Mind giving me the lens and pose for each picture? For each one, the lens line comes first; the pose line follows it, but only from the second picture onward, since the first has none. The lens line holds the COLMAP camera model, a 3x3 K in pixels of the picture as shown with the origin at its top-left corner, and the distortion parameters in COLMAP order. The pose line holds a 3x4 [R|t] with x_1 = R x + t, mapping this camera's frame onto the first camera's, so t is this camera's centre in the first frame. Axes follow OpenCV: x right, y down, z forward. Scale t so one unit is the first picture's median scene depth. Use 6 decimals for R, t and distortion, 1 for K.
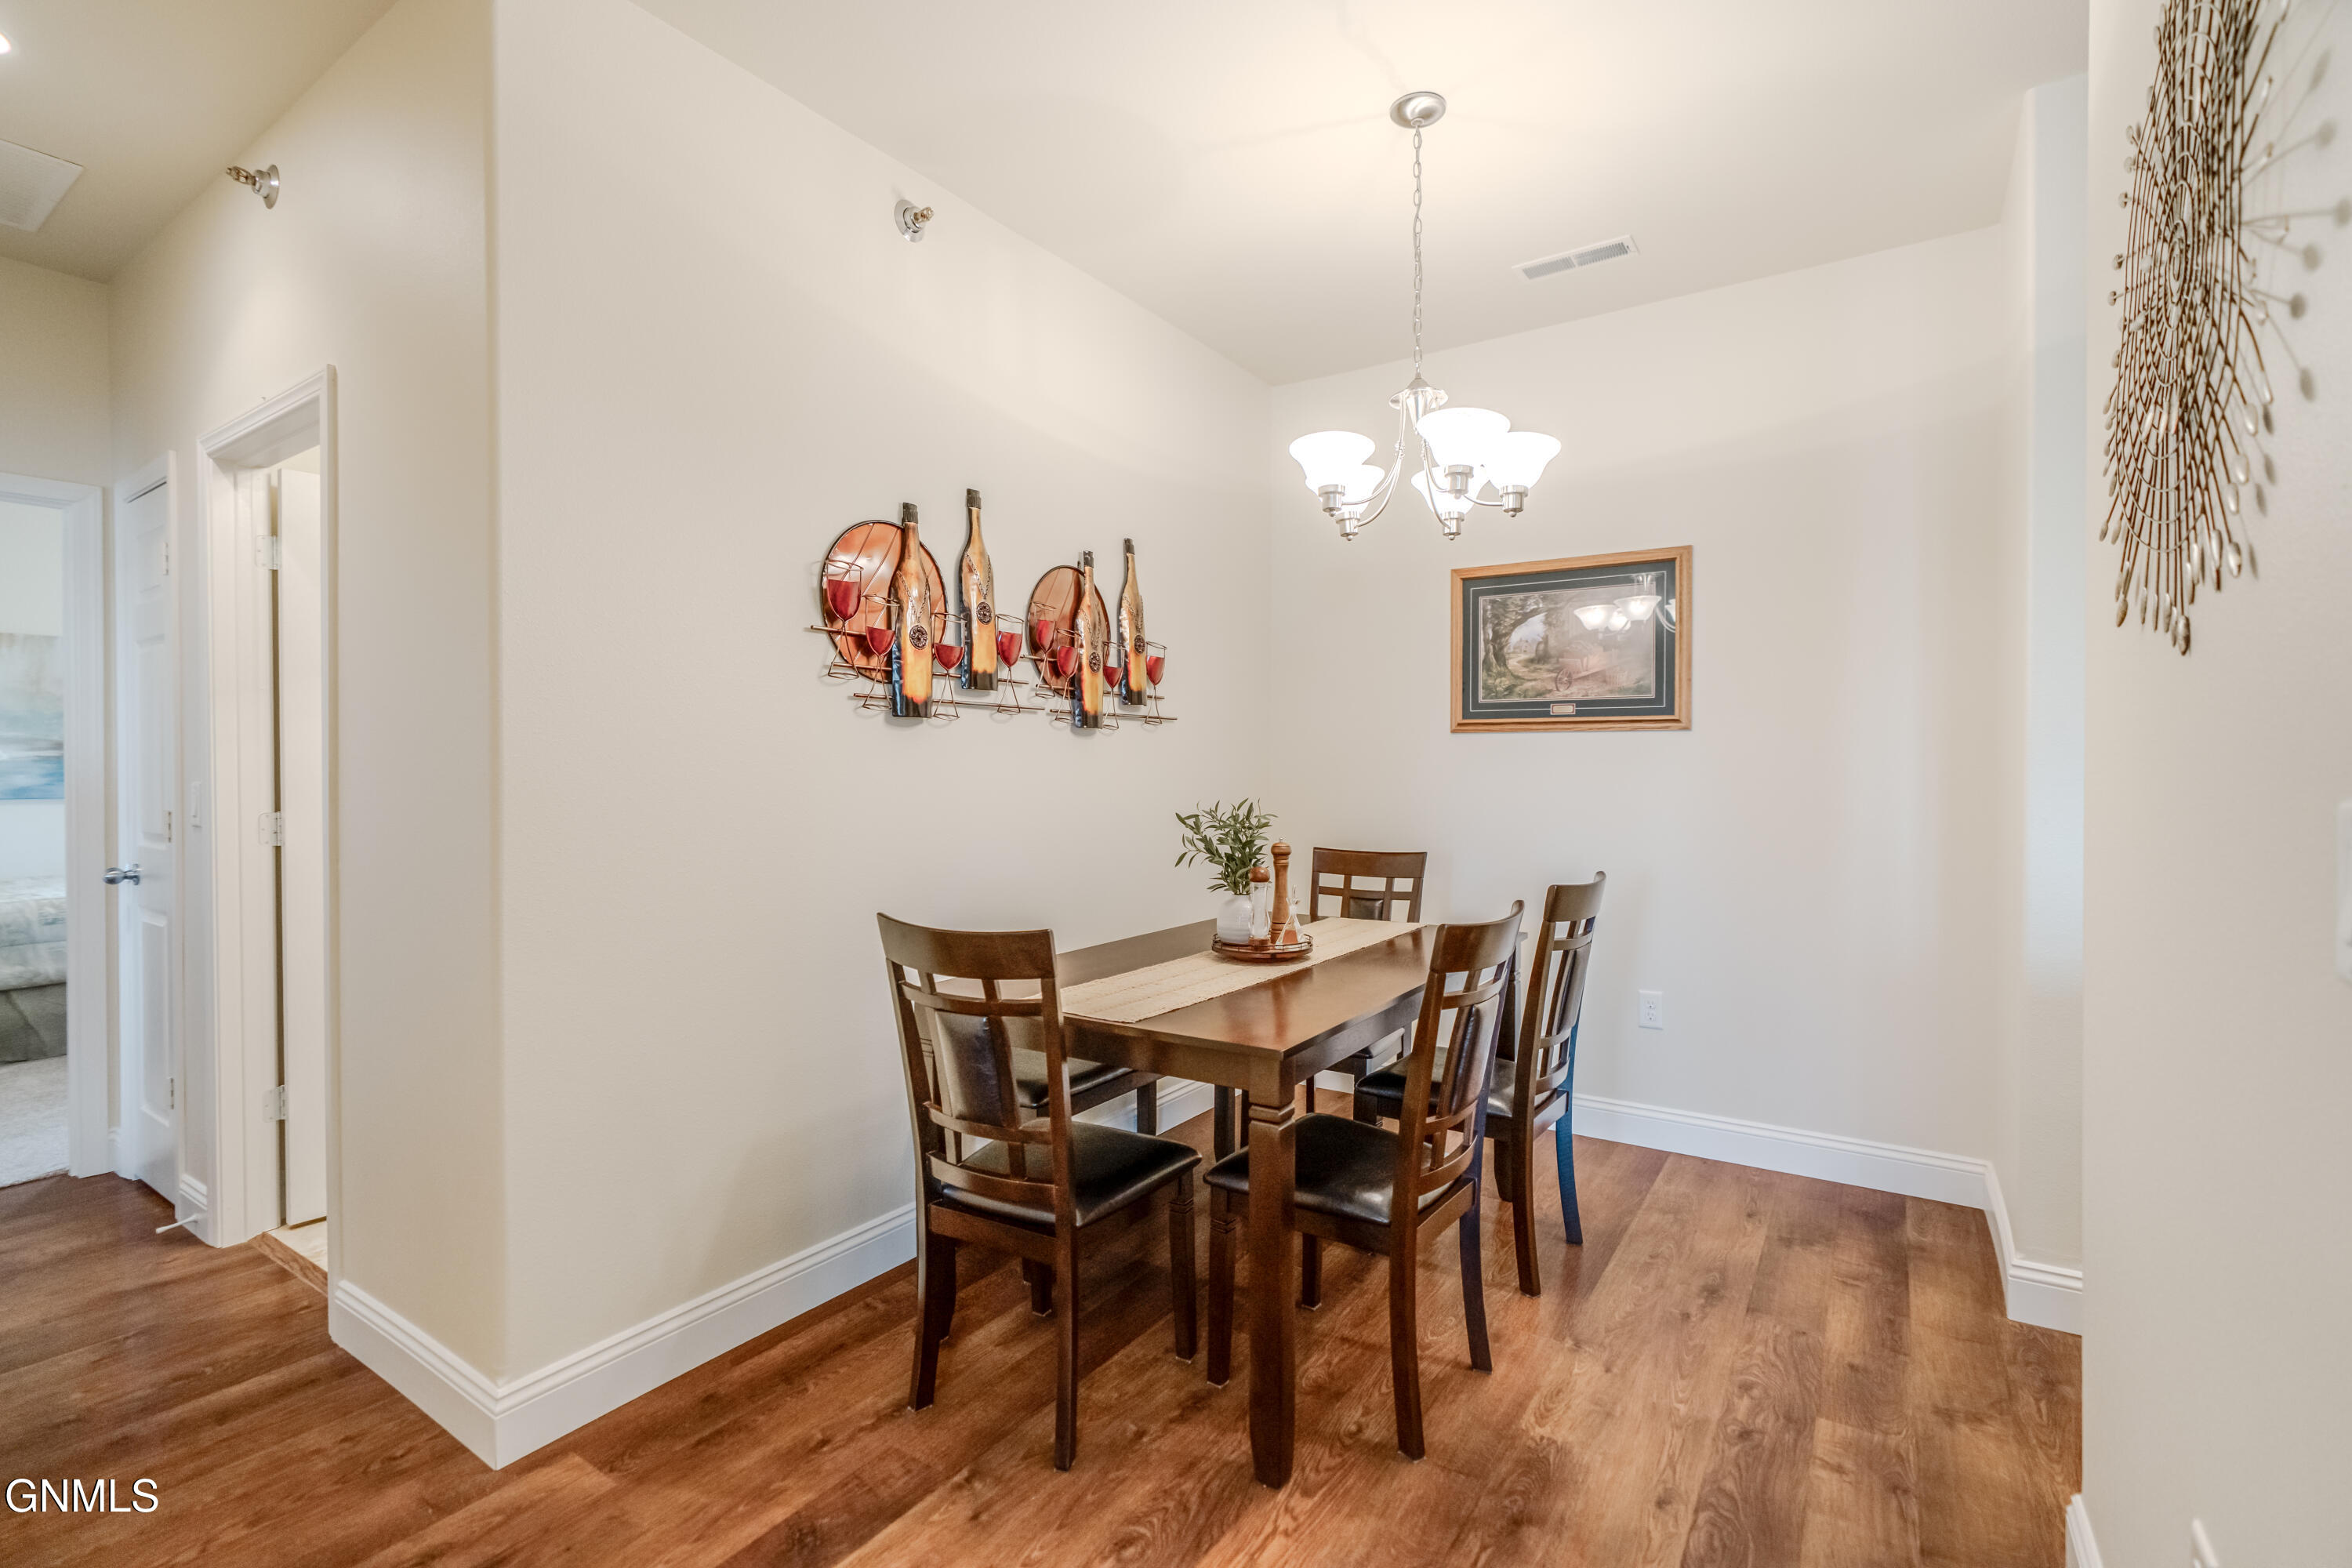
lens RADIAL K [[1064.9, 0, 1174.9], [0, 1064.9, 776.4], [0, 0, 1]] dist [-0.003081, 0.000823]
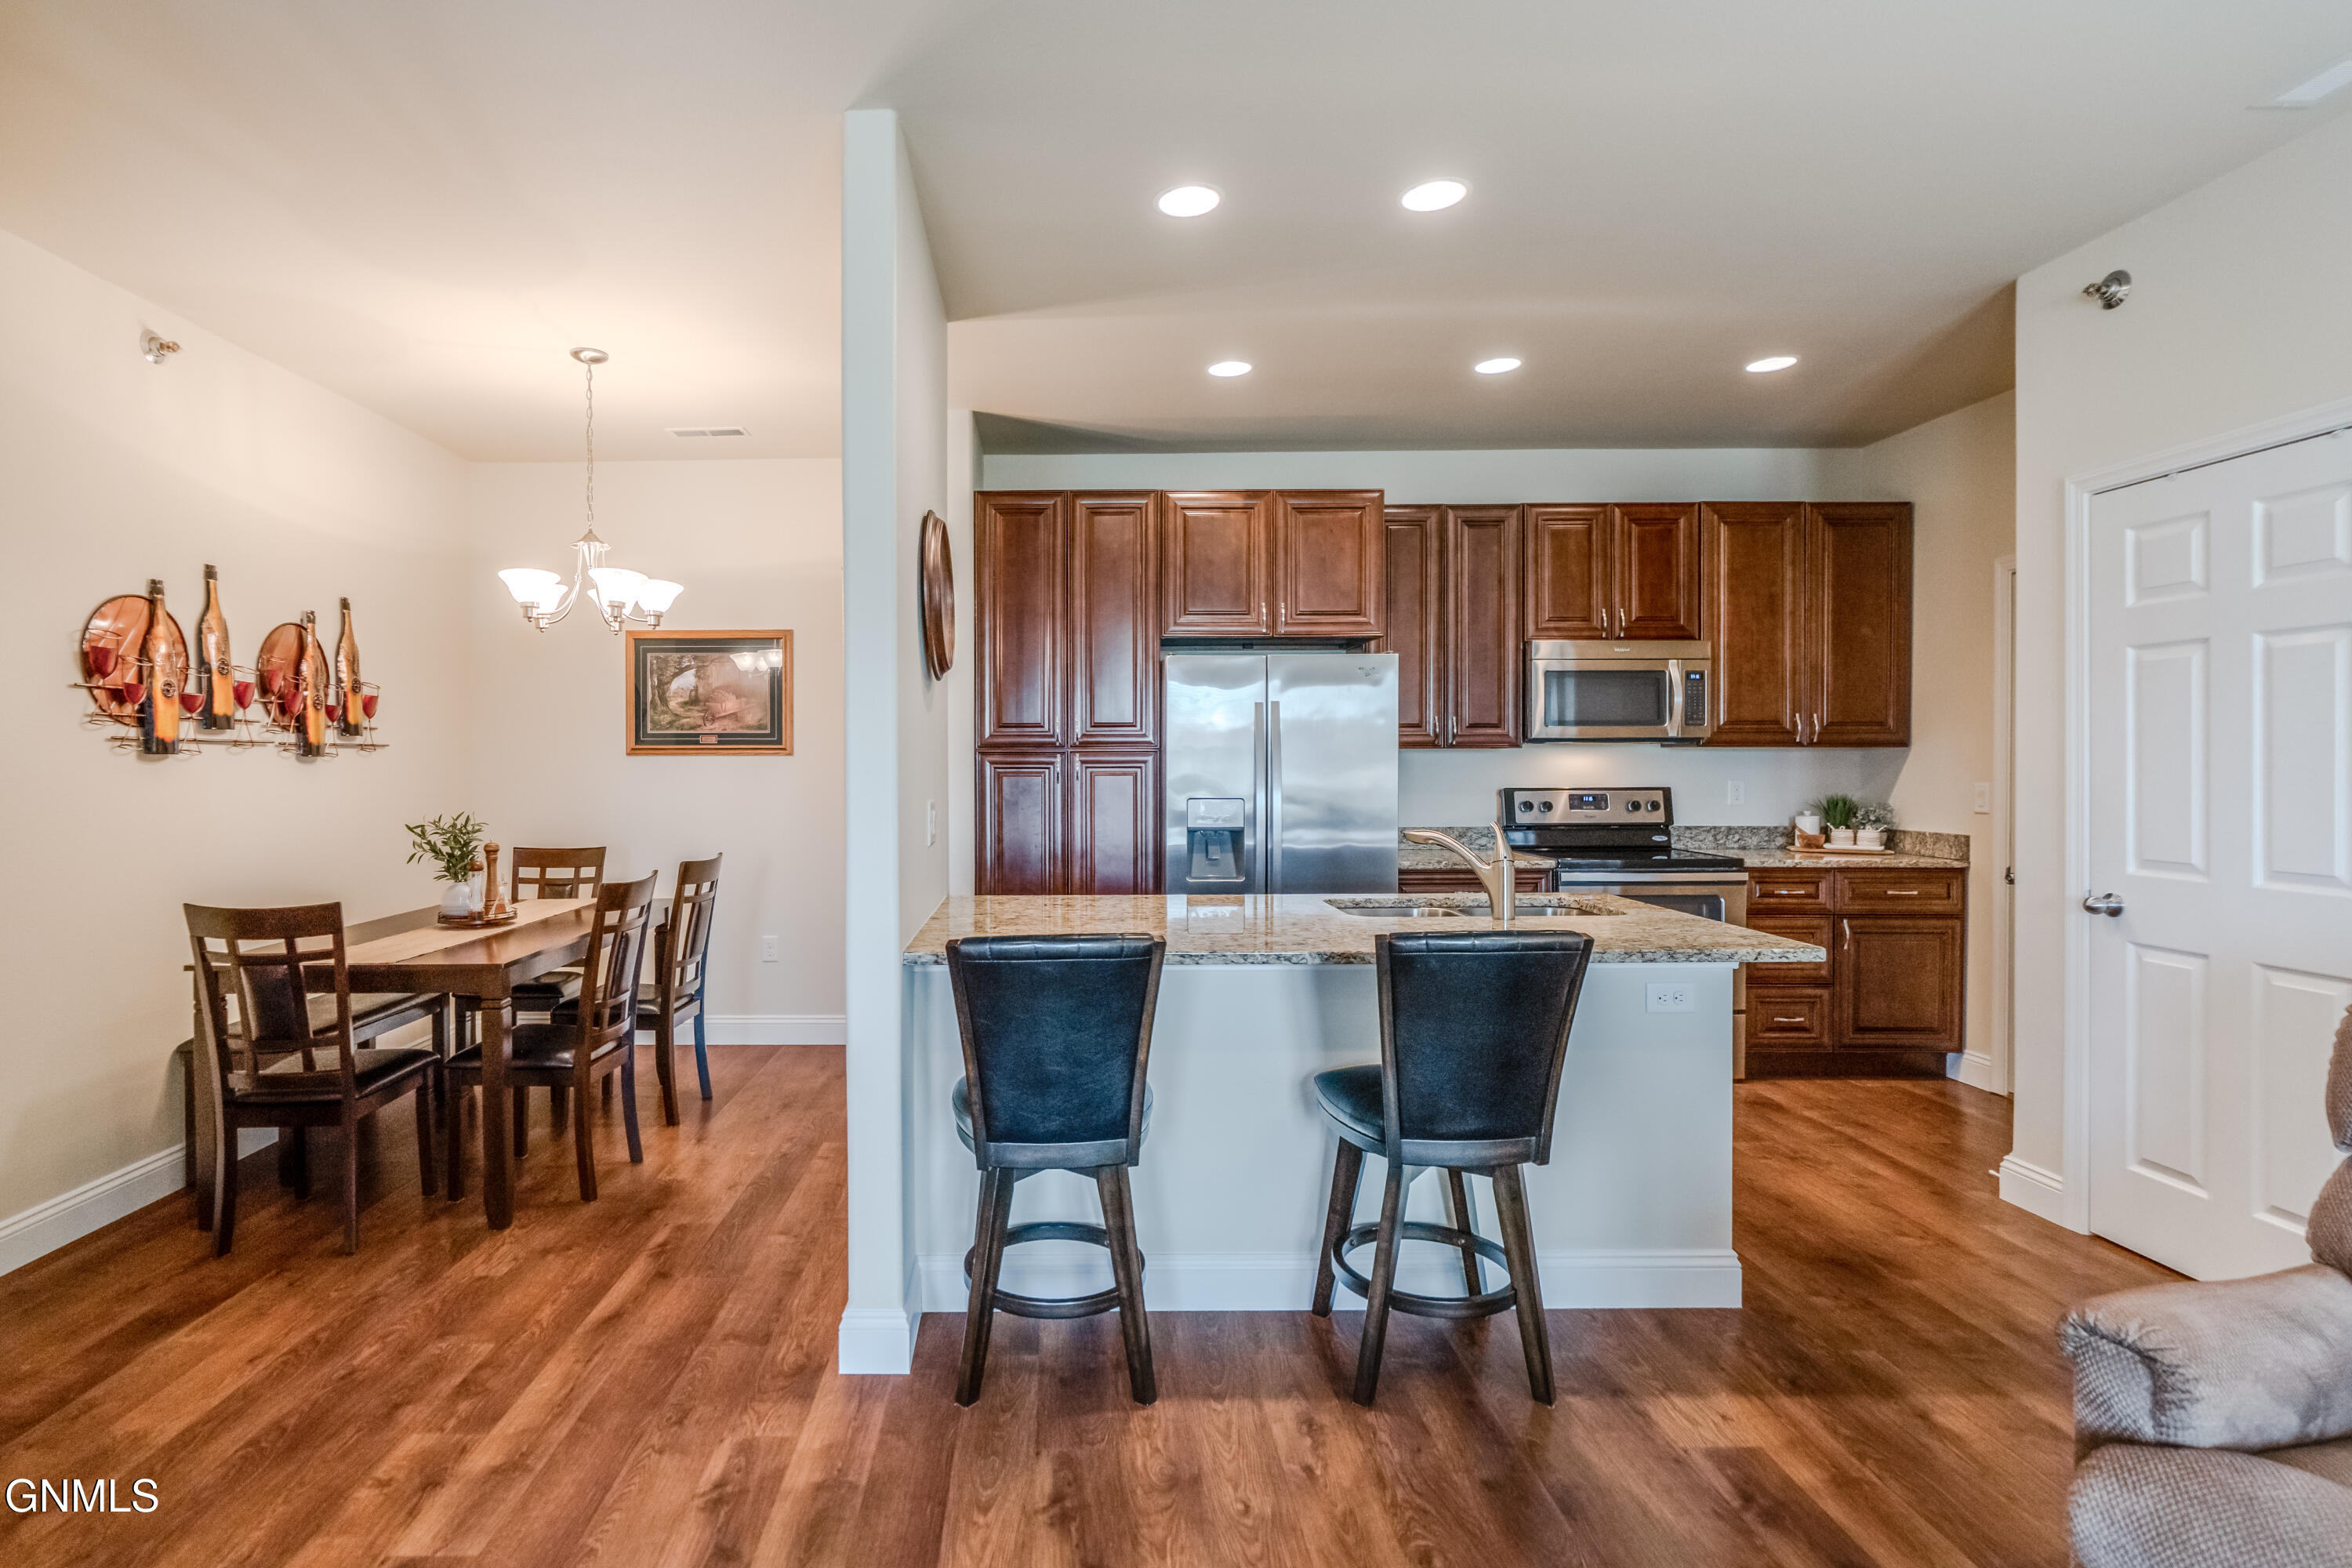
lens RADIAL K [[1142.4, 0, 1047.0], [0, 1142.4, 766.7], [0, 0, 1]] dist [-0.005510, -0.000574]
pose [[0.836311, -0.008050, 0.548197, -0.108990], [0.010356, 0.999946, -0.001116, -0.027799], [-0.548158, 0.006610, 0.836349, -0.639974]]
